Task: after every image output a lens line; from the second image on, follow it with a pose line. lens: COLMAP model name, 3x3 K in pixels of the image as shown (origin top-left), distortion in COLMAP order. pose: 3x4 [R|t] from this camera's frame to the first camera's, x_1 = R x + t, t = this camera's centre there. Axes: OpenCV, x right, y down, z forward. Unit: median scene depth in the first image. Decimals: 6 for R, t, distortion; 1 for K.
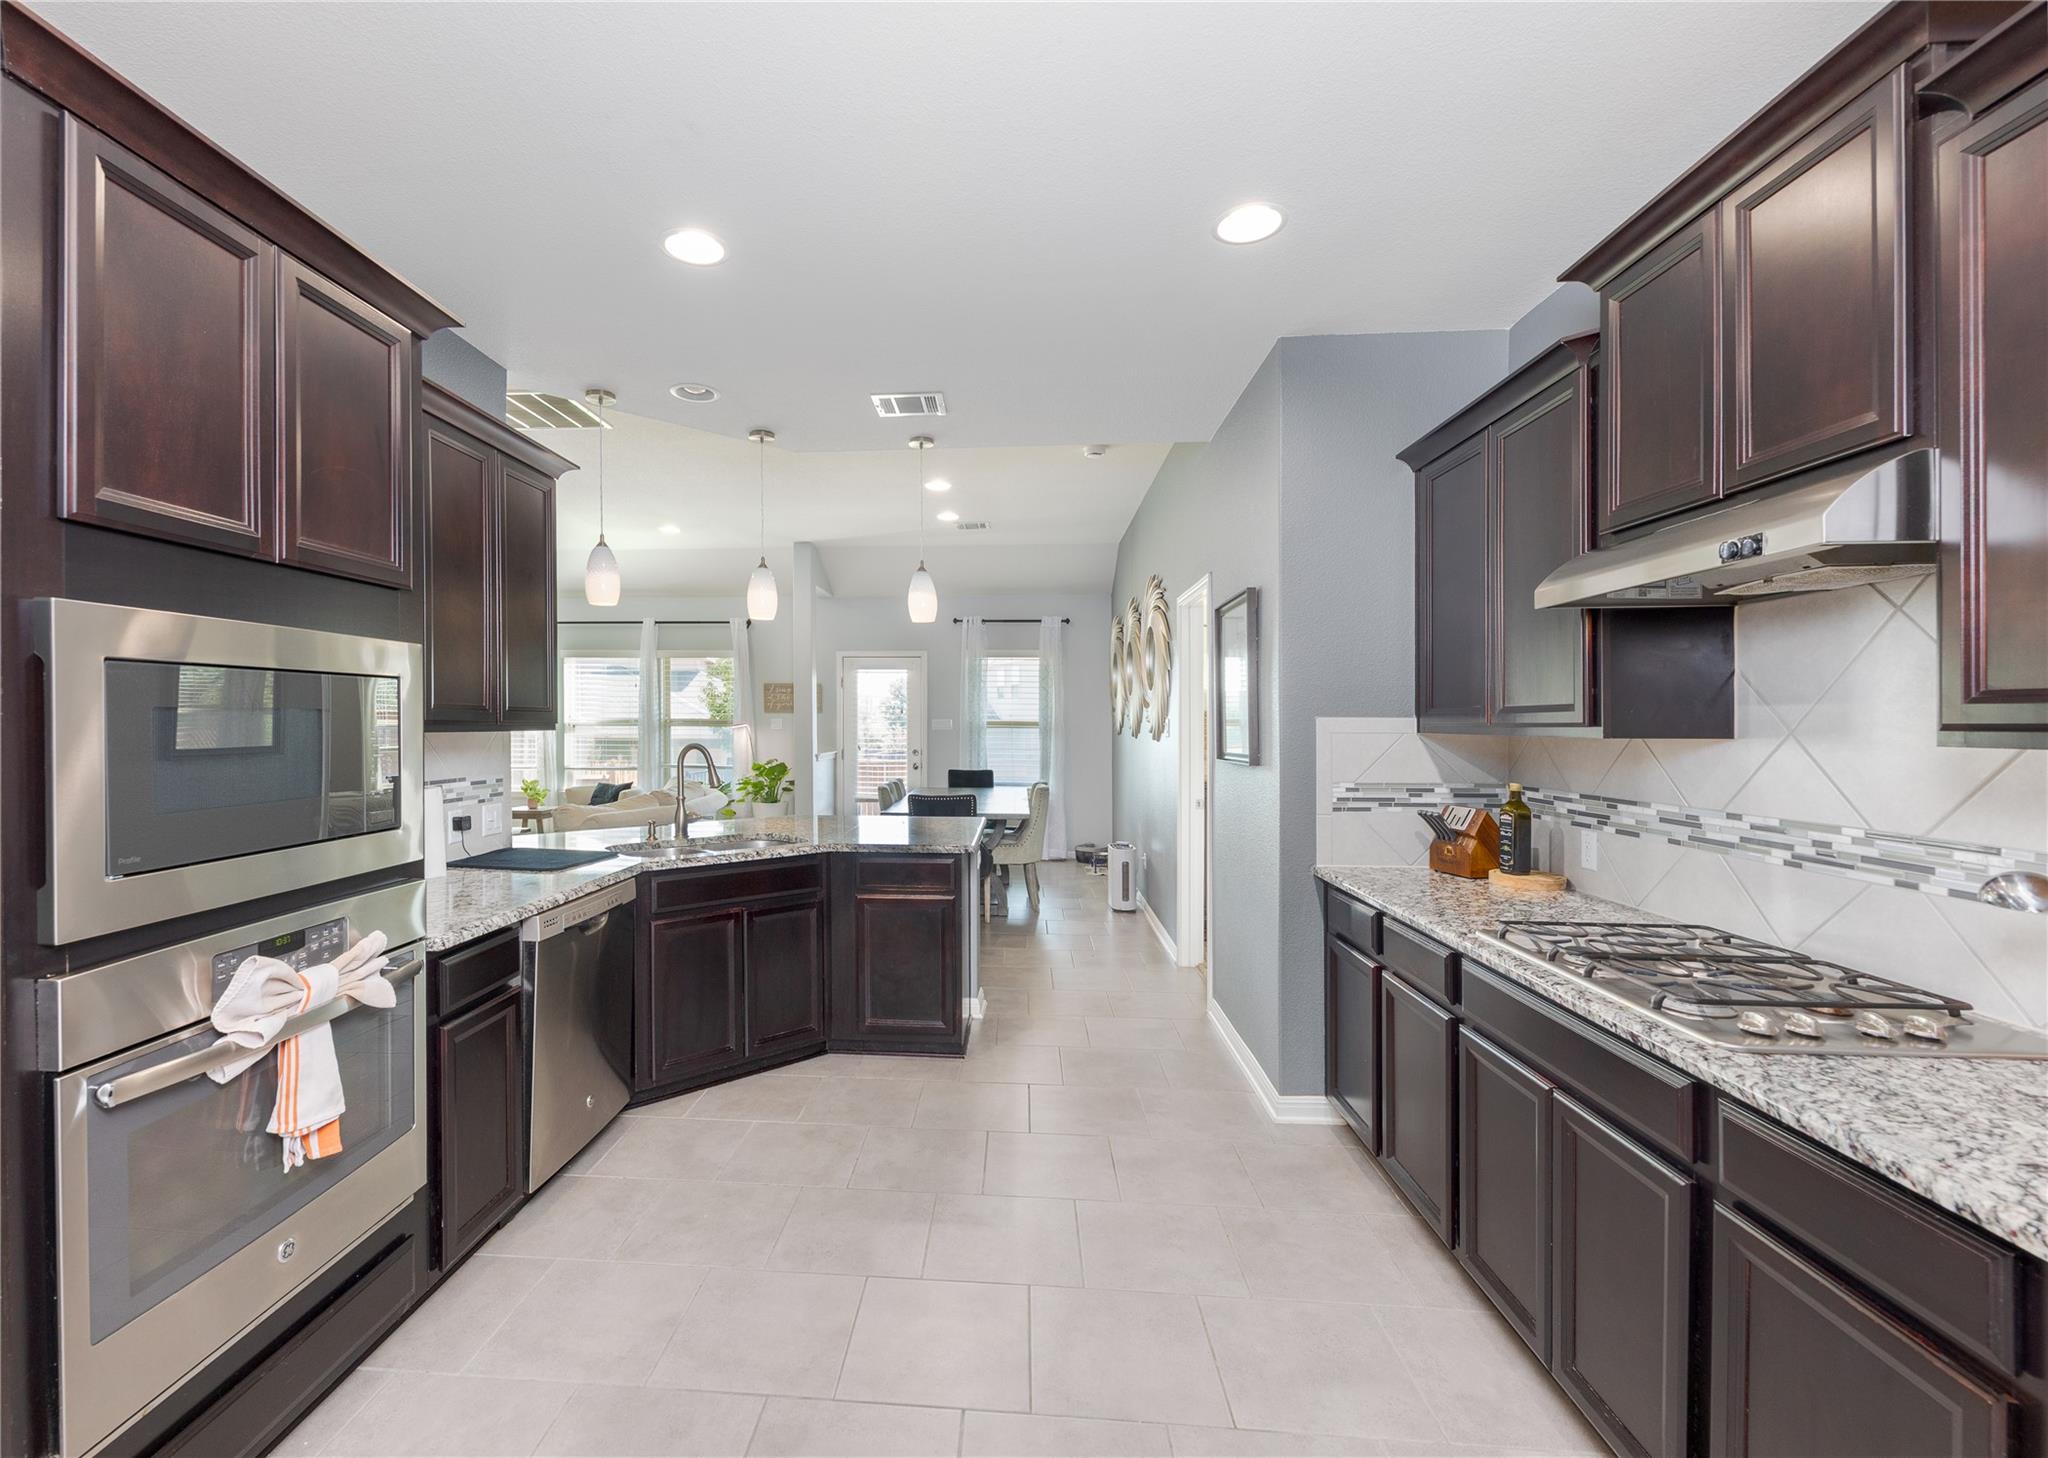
lens RADIAL K [[843.4, 0, 1011.0], [0, 843.4, 728.7], [0, 0, 1]] dist [-0.000951, 0.000030]
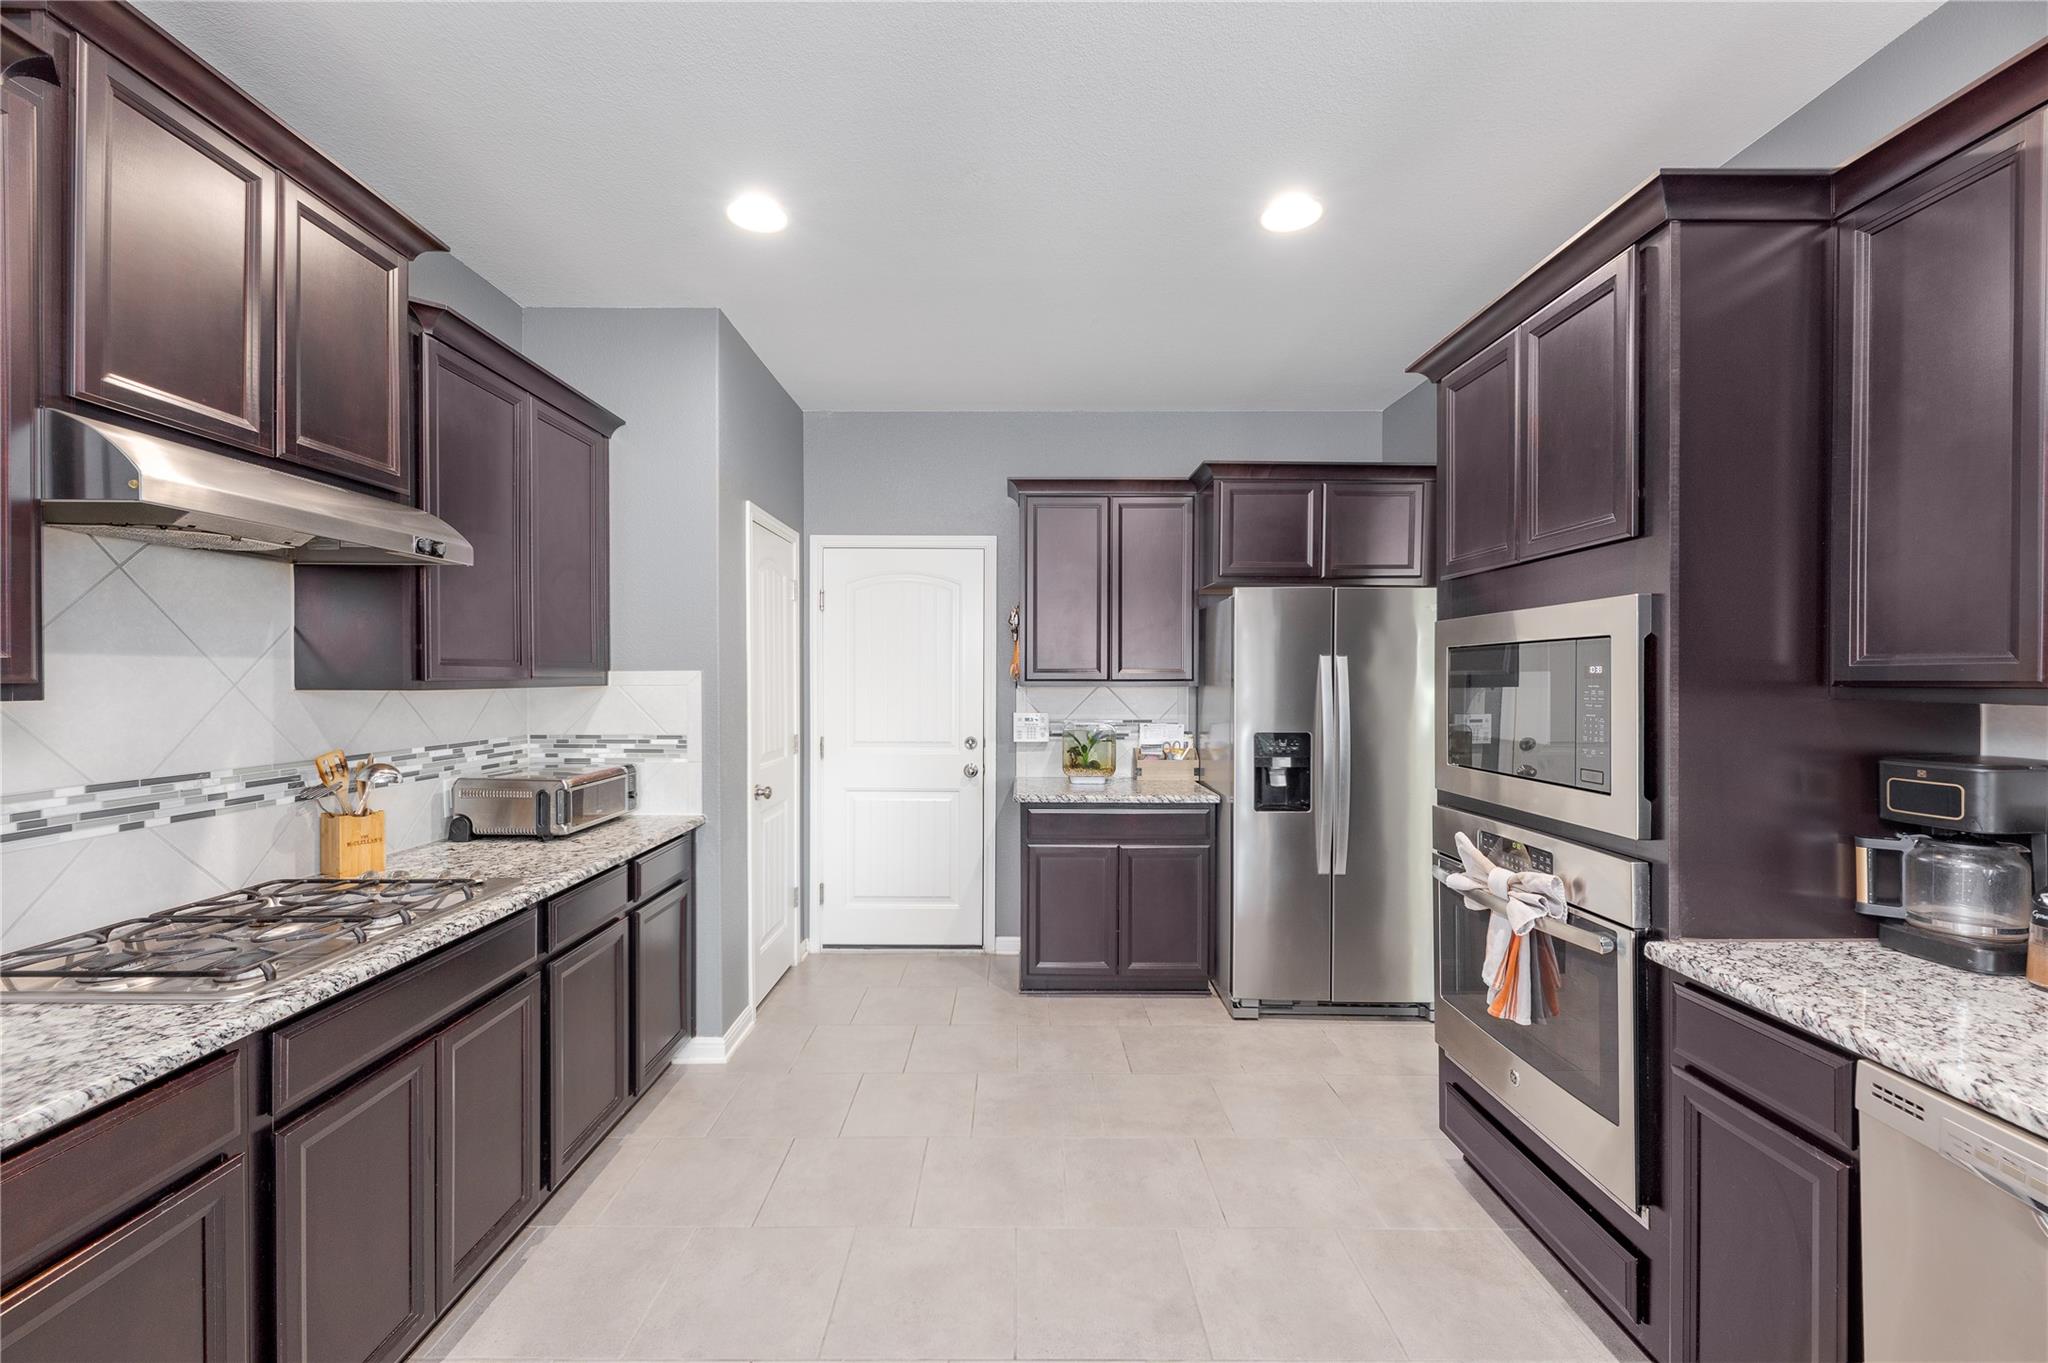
lens RADIAL K [[823.3, 0, 1014.5], [0, 823.3, 681.9], [0, 0, 1]] dist [0.002431, -0.001743]
pose [[-0.999925, -0.006349, -0.010433, -0.043774], [-0.006484, 0.999894, 0.013013, -0.018230], [0.010349, 0.013080, -0.999861, 1.955989]]
